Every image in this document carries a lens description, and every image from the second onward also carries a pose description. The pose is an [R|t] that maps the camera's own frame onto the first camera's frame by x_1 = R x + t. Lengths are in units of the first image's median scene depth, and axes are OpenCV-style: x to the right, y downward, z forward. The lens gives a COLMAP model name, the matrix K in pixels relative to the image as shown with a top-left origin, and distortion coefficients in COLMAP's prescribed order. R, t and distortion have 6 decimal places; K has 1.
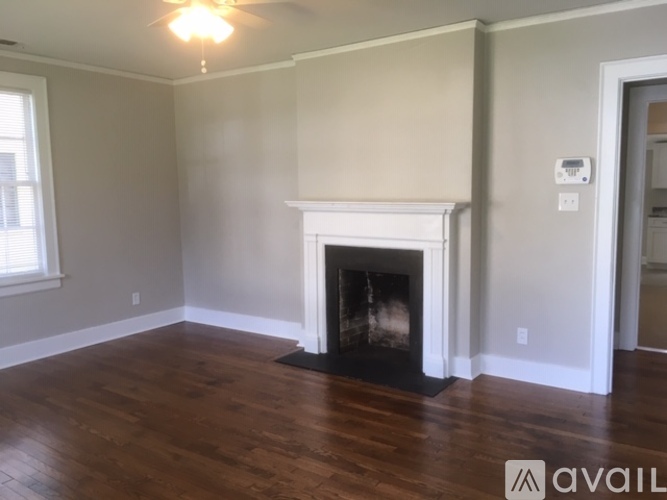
lens RADIAL K [[562.4, 0, 347.4], [0, 562.4, 248.0], [0, 0, 1]] dist [0.001046, 0.004227]
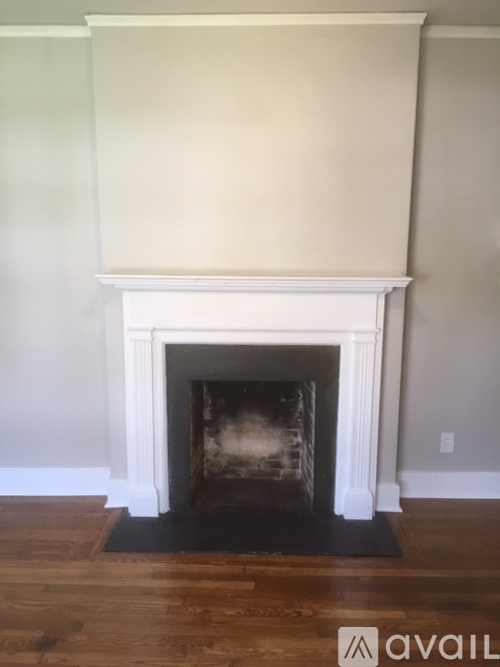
lens RADIAL K [[562.4, 0, 250.0], [0, 562.4, 333.5], [0, 0, 1]] dist [0.001046, 0.004227]
pose [[0.837406, -0.076239, 0.541239, -0.287526], [0.043279, 0.996364, 0.073388, -0.057007], [-0.544866, -0.038031, 0.837660, 0.416716]]
